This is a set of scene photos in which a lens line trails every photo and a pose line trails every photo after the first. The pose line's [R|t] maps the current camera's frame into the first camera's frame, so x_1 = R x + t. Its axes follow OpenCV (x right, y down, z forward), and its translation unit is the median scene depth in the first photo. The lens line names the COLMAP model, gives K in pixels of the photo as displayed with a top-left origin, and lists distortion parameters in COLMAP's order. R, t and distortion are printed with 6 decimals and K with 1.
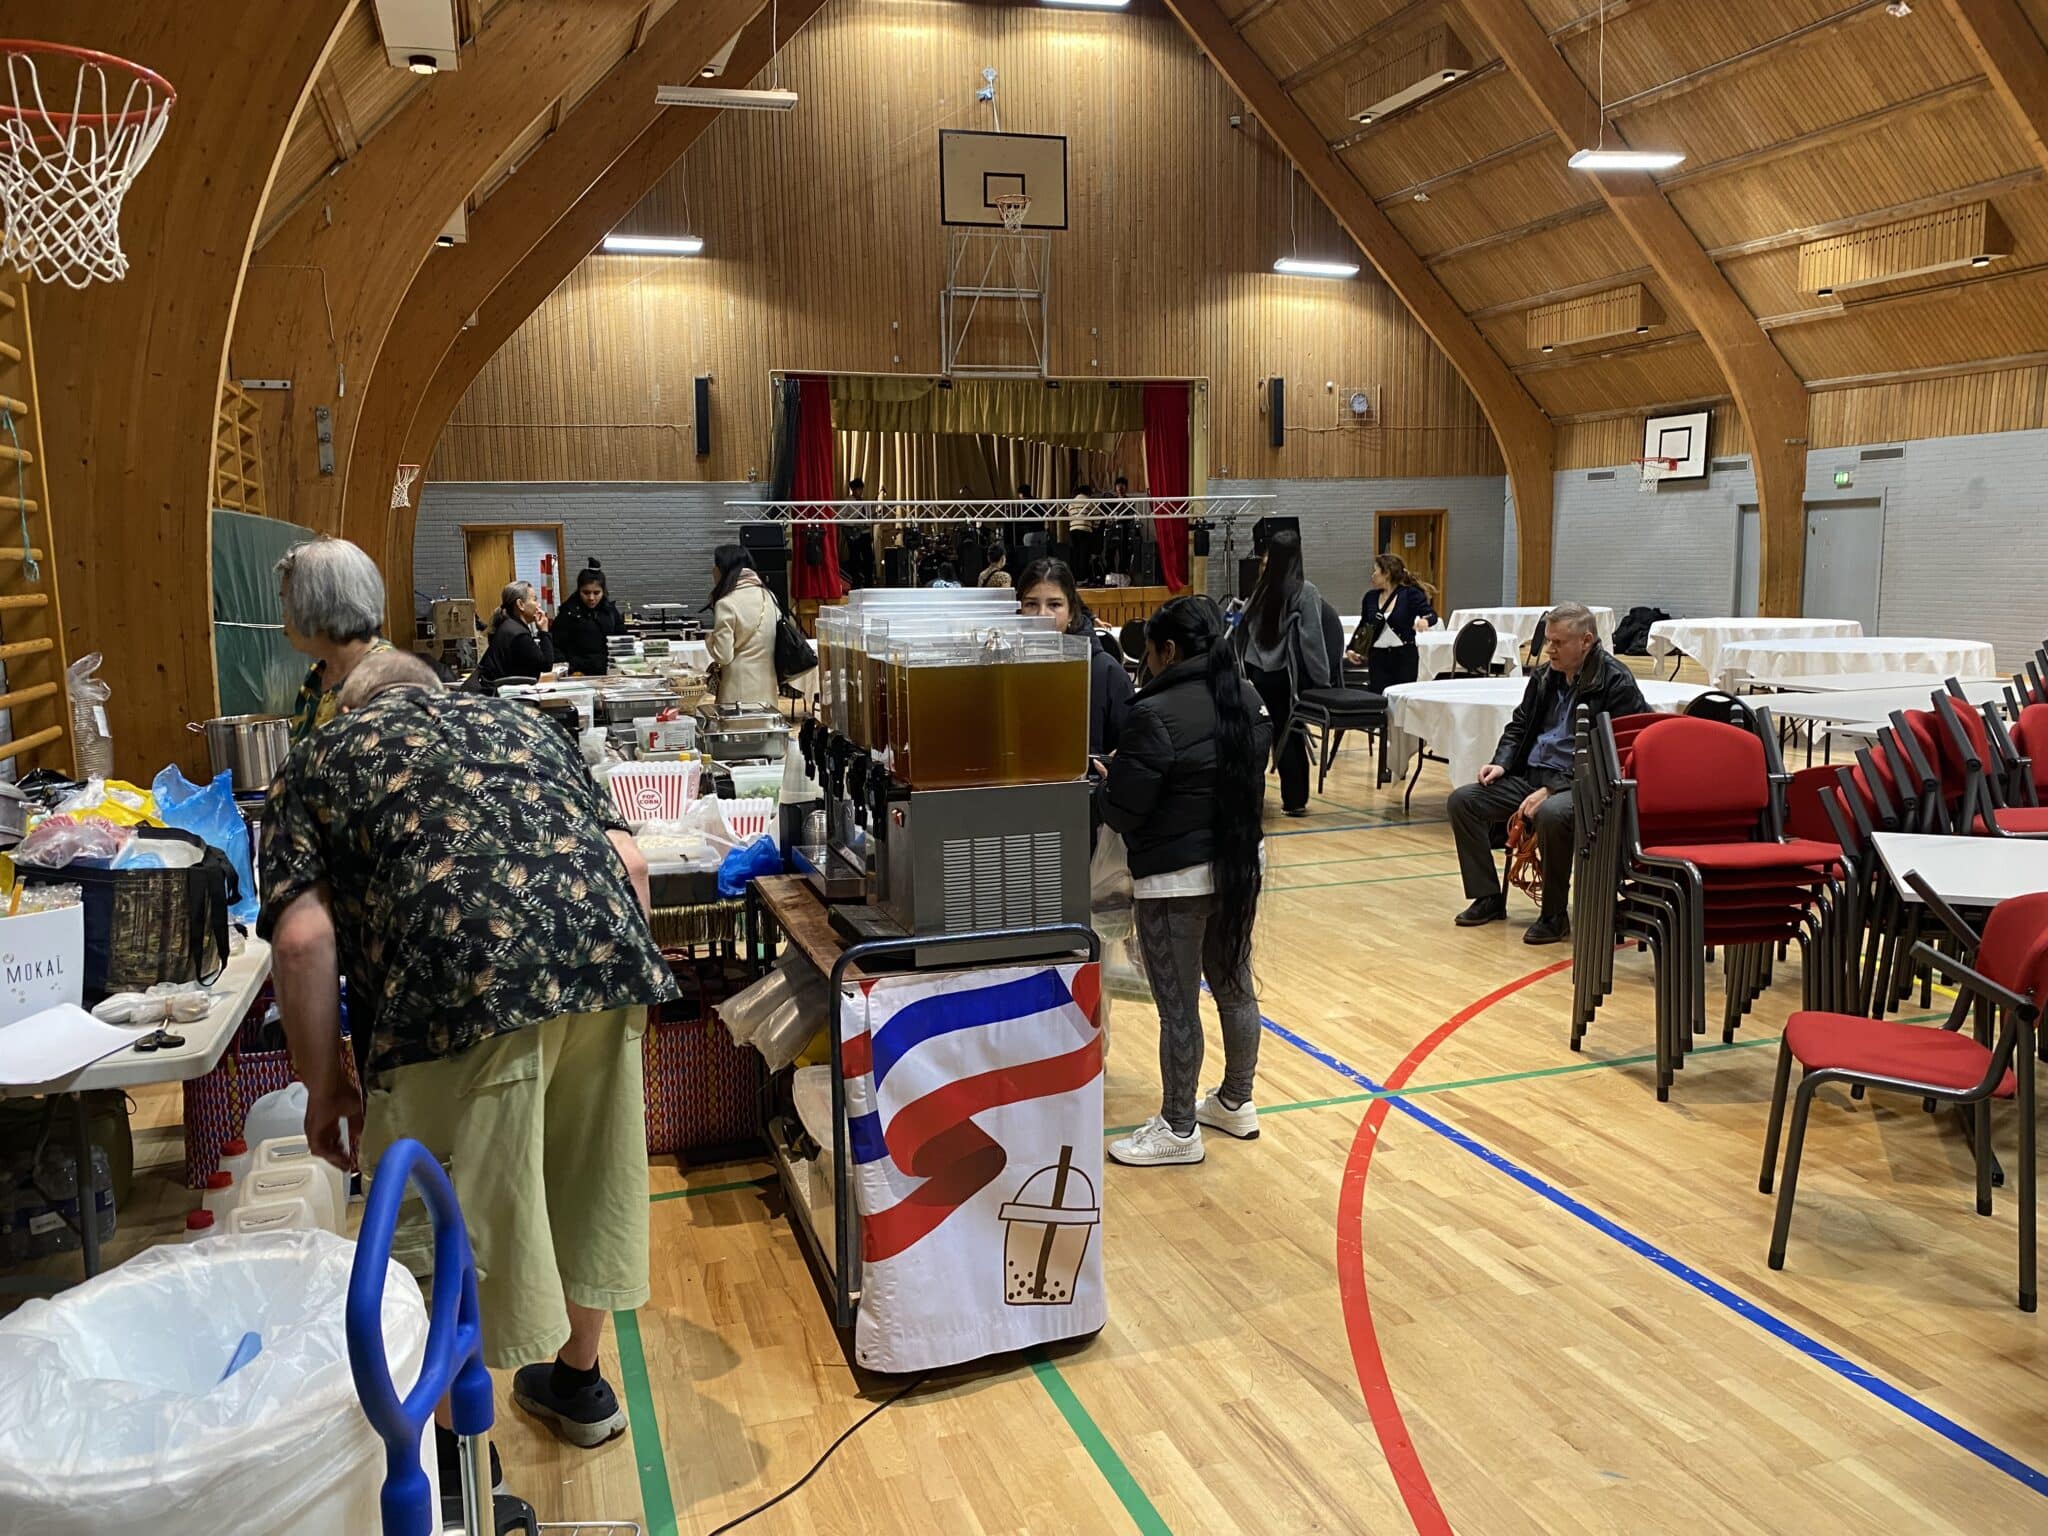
lens RADIAL K [[1588.2, 0, 1017.4], [0, 1588.2, 771.3], [0, 0, 1]] dist [-0.043580, 0.018195]
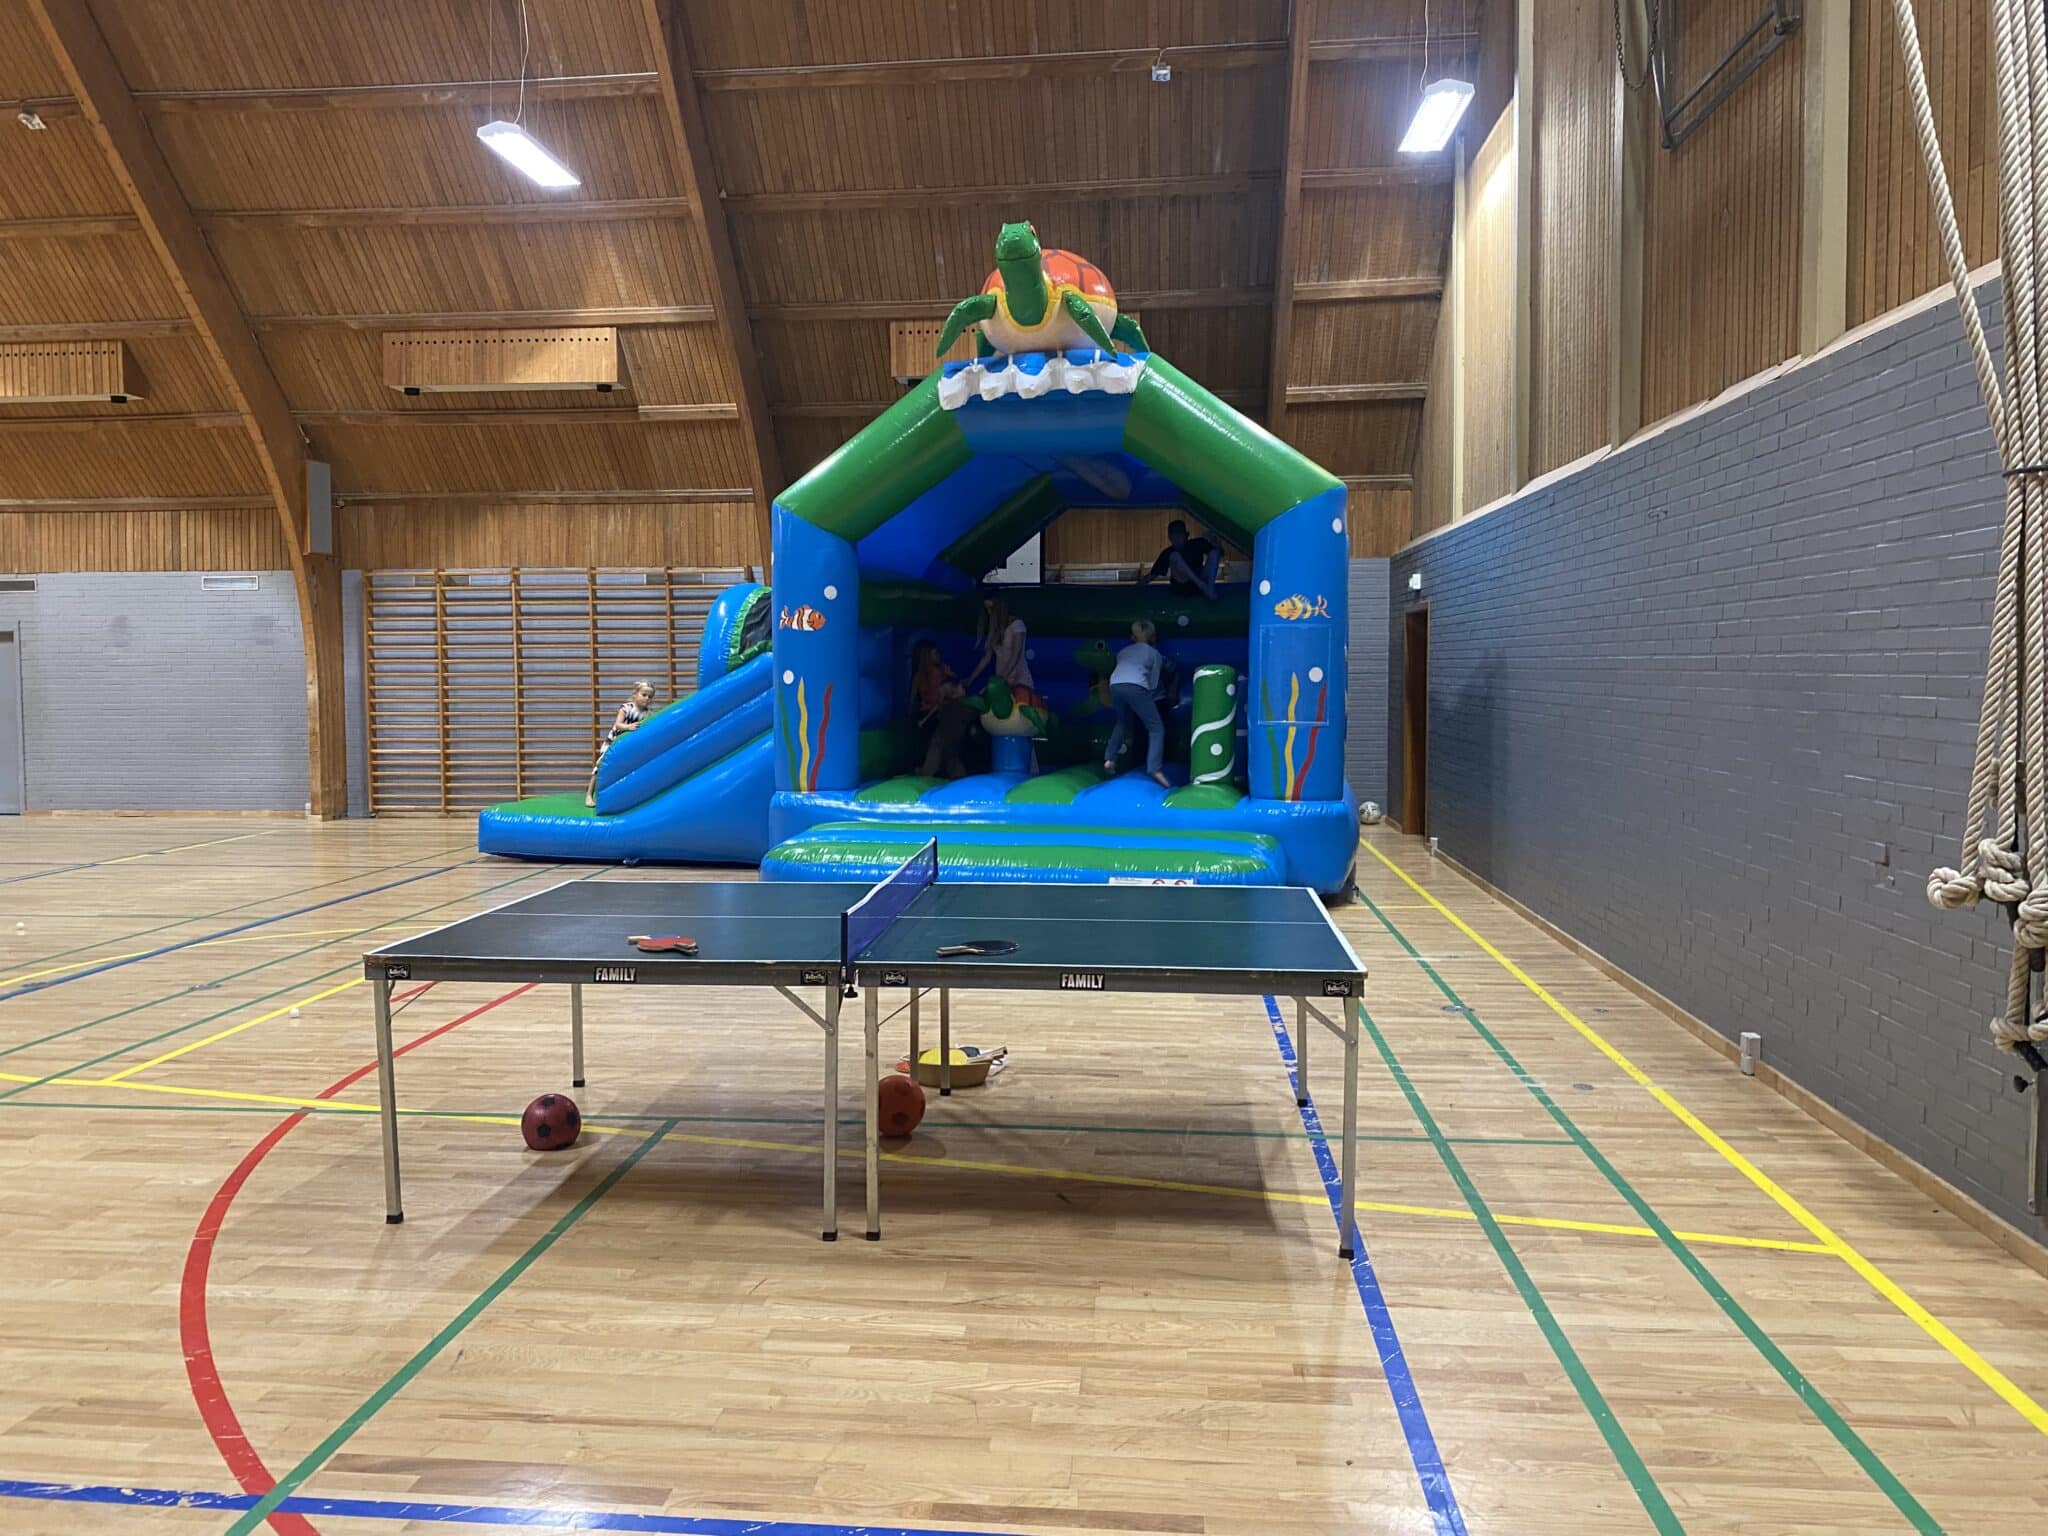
lens RADIAL K [[1530.3, 0, 1018.7], [0, 1530.3, 759.7], [0, 0, 1]] dist [0.000334, 0.002223]
pose [[0.398454, -0.035588, 0.916498, -0.052554], [0.122278, 0.992388, -0.014627, -0.013183], [-0.909001, 0.117896, 0.399773, 0.106102]]
